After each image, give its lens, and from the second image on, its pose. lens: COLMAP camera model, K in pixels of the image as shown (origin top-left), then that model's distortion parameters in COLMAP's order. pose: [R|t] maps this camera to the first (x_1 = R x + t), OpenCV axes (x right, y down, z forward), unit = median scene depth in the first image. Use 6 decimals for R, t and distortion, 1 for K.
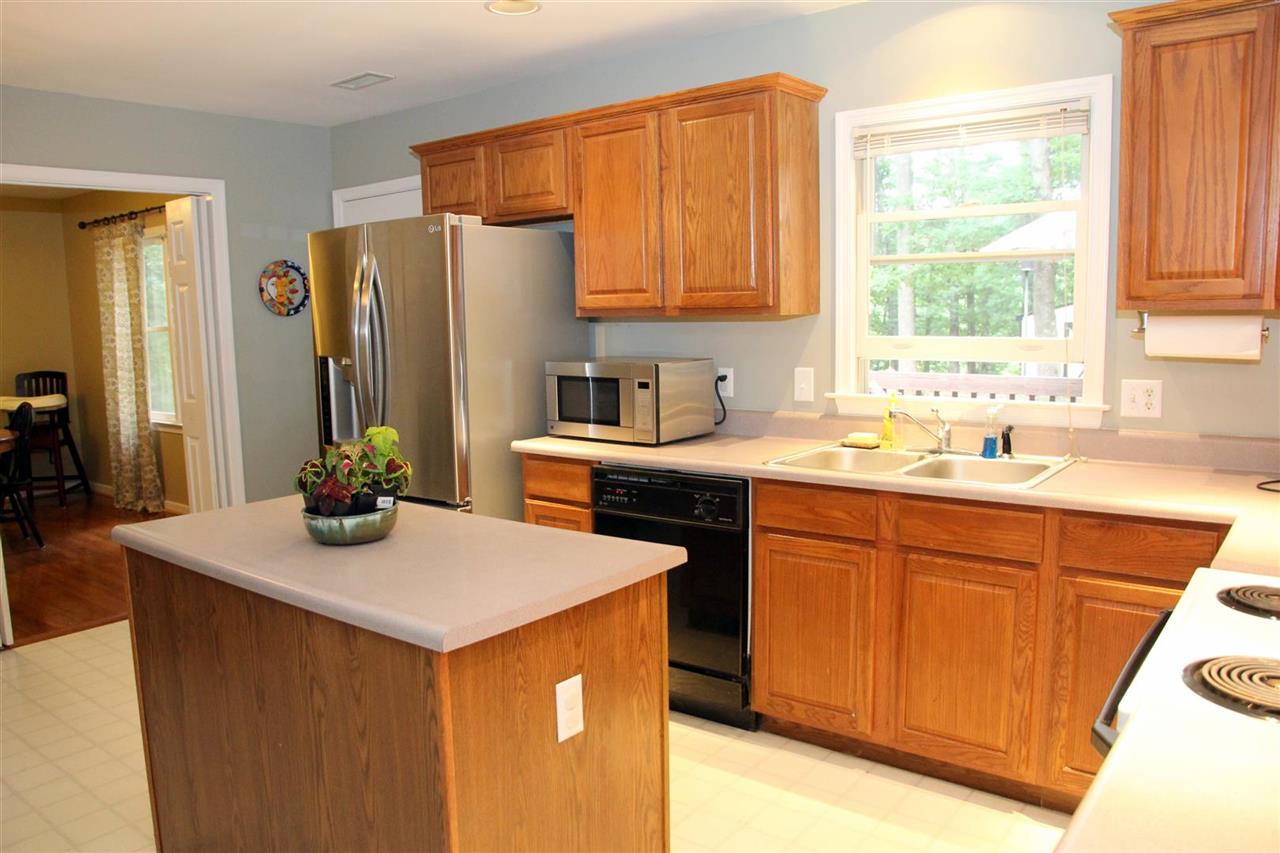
lens RADIAL K [[1031.0, 0, 621.5], [0, 1031.0, 457.4], [0, 0, 1]] dist [-0.125418, 0.096418]
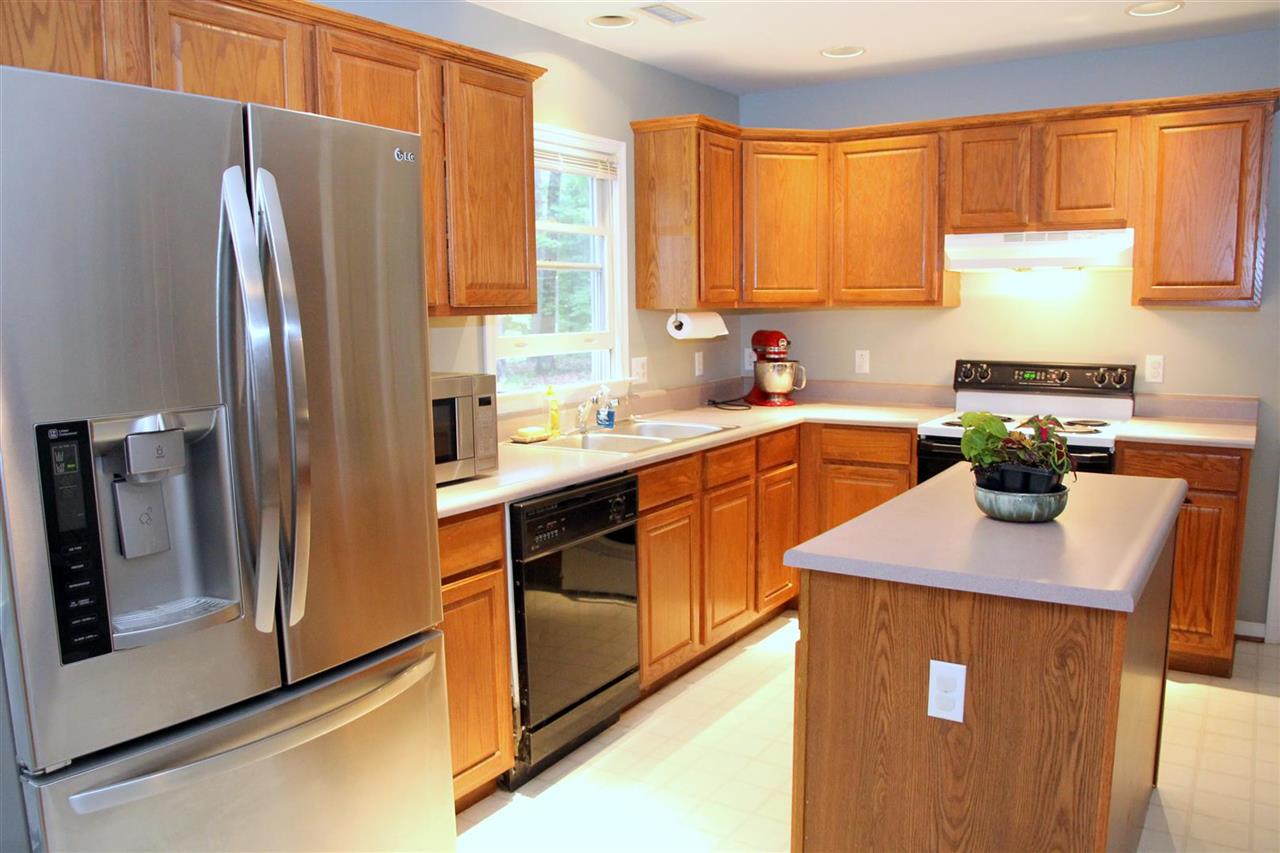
lens RADIAL K [[1031.0, 0, 621.5], [0, 1031.0, 457.4], [0, 0, 1]] dist [-0.125418, 0.096418]
pose [[-0.133396, -0.123373, 0.983354, -0.823908], [0.157907, 0.976900, 0.143984, -0.131778], [-0.978402, 0.174485, -0.110833, 1.037906]]
